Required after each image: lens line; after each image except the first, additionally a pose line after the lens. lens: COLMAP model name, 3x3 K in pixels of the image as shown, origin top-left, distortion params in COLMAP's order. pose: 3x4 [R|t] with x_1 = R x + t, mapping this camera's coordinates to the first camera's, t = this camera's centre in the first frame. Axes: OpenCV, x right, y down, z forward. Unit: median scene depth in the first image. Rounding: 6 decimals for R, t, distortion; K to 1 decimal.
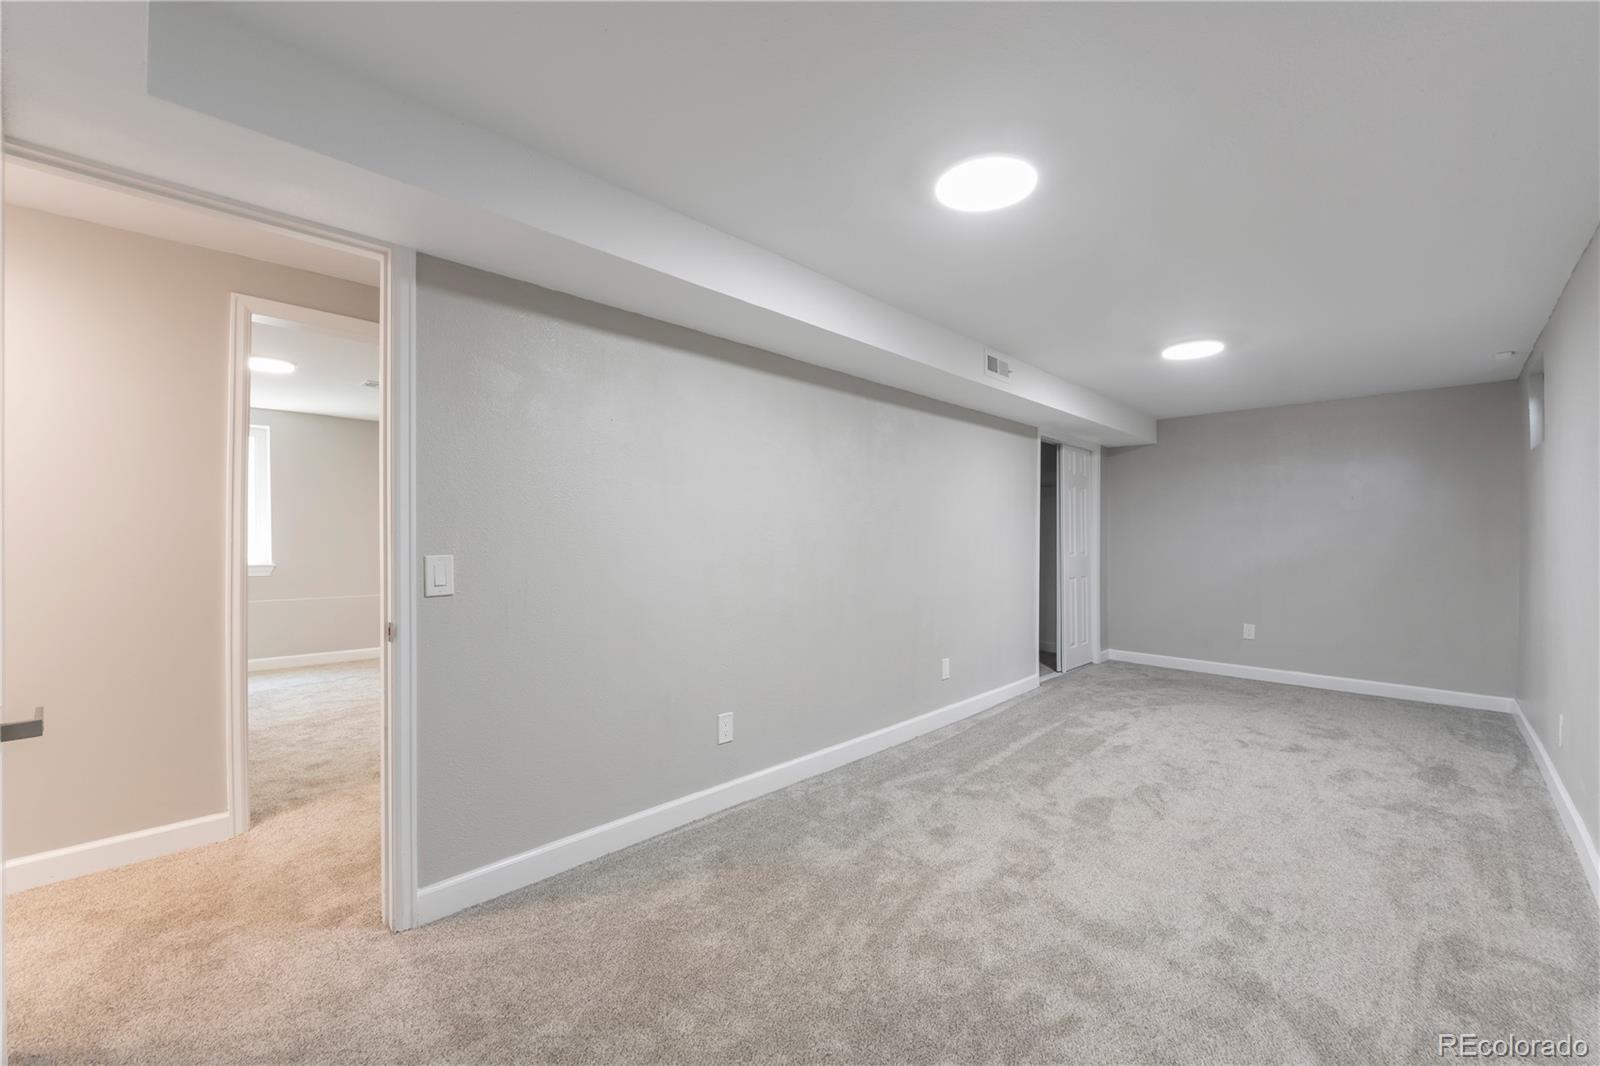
lens RADIAL K [[640.1, 0, 795.9], [0, 640.1, 533.2], [0, 0, 1]] dist [0.001653, 0.000538]
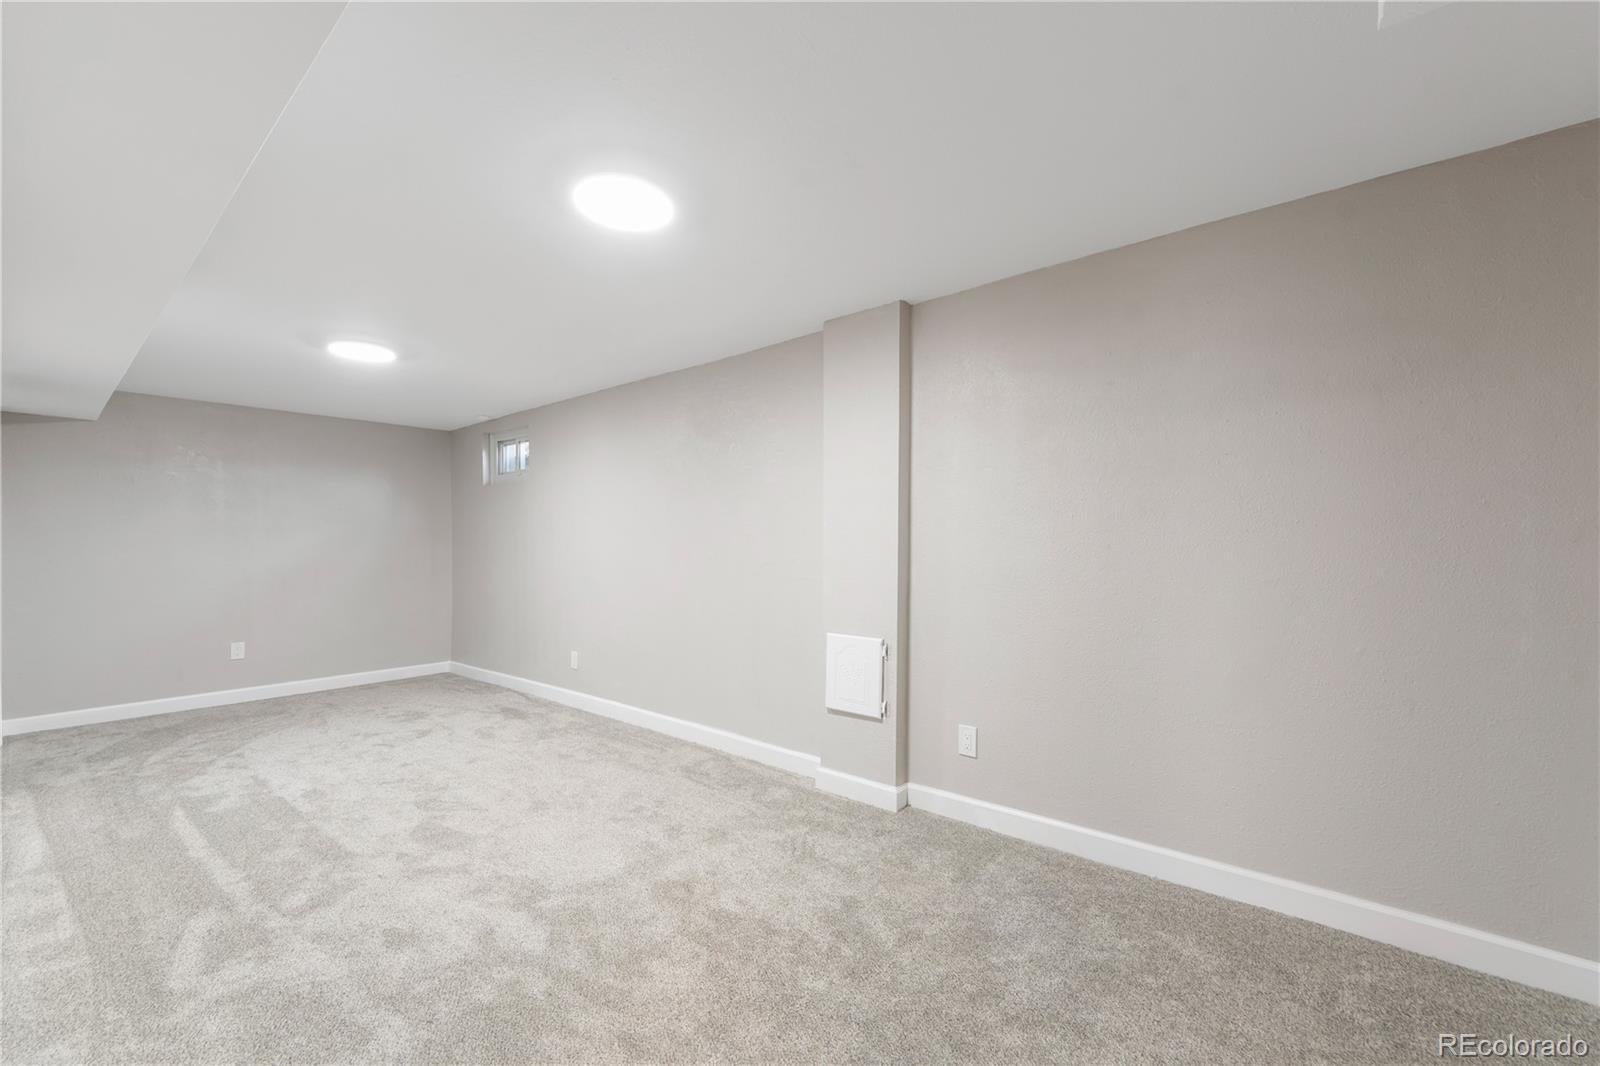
lens RADIAL K [[640.1, 0, 797.0], [0, 640.1, 535.7], [0, 0, 1]] dist [0.001653, 0.000538]
pose [[-0.080906, 0.010038, 0.996671, -0.479199], [-0.001630, 0.999947, -0.010204, -0.005156], [-0.996720, -0.002450, -0.080885, 0.493467]]
